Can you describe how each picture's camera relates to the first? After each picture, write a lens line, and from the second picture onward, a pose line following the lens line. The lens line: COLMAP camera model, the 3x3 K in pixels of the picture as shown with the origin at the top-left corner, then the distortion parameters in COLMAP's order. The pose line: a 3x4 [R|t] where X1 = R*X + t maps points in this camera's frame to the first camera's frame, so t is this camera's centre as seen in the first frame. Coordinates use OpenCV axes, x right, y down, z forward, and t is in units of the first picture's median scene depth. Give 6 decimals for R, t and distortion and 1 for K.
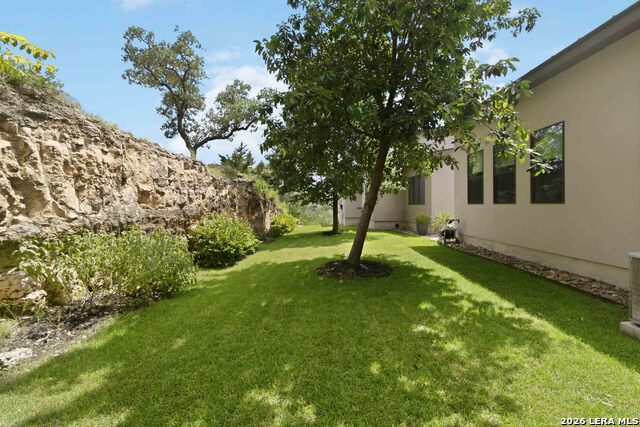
lens RADIAL K [[302.9, 0, 324.2], [0, 302.9, 212.1], [0, 0, 1]] dist [-0.002407, -0.000110]
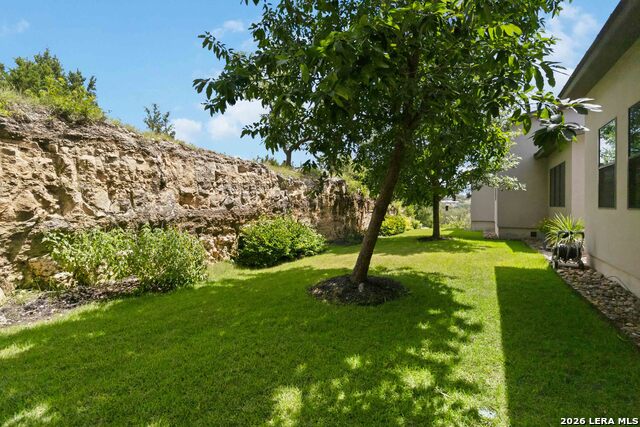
lens RADIAL K [[302.9, 0, 317.2], [0, 302.9, 207.8], [0, 0, 1]] dist [-0.002407, -0.000110]
pose [[0.869353, 0.013576, -0.494005, 0.394752], [-0.018421, 0.999818, -0.004941, -0.018220], [0.493848, 0.013396, 0.869445, 0.252514]]
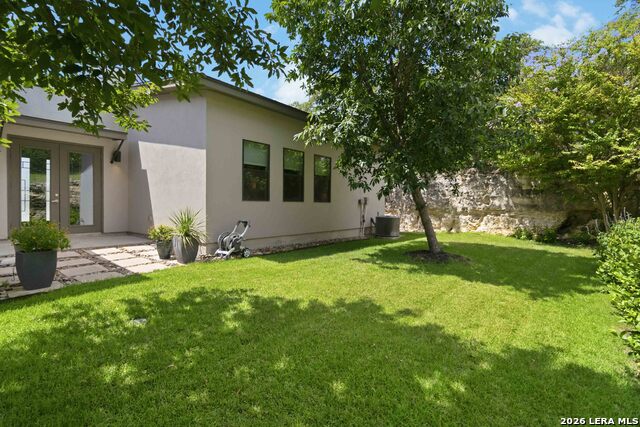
lens RADIAL K [[297.5, 0, 319.8], [0, 297.5, 213.8], [0, 0, 1]] dist [-0.017618, 0.002757]
pose [[-0.761094, -0.010871, 0.648550, -0.279495], [0.016032, 0.999239, 0.035564, -0.023763], [-0.648443, 0.037466, -0.760340, 2.161816]]
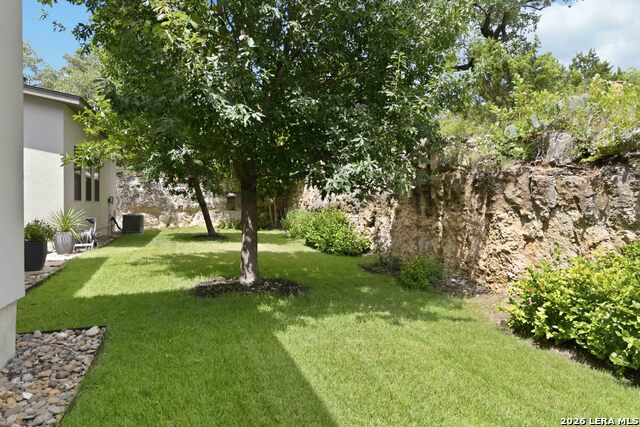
lens RADIAL K [[423.0, 0, 318.4], [0, 423.0, 209.4], [0, 0, 1]] dist [-0.018560, -0.005899]
pose [[-0.954913, 0.013937, -0.296557, 0.242989], [0.004401, 0.999452, 0.032798, -0.053130], [0.296852, 0.030014, -0.954452, 3.501561]]
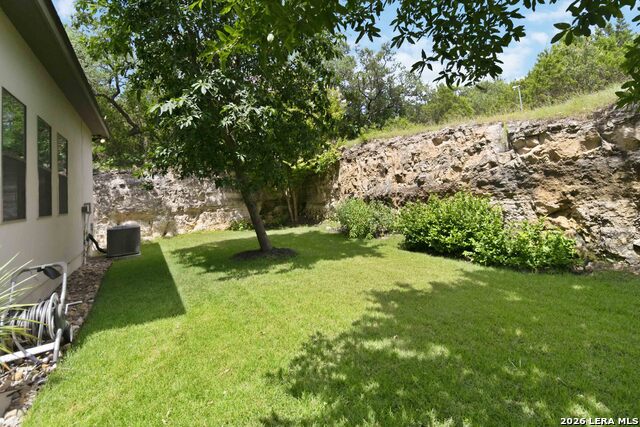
lens RADIAL K [[327.9, 0, 323.2], [0, 327.9, 159.8], [0, 0, 1]] dist [-0.006858, -0.000705]
pose [[-0.875290, 0.038514, -0.482062, 0.493899], [0.079803, 0.994661, -0.065433, -0.065463], [0.476968, -0.095743, -0.873691, 2.226788]]
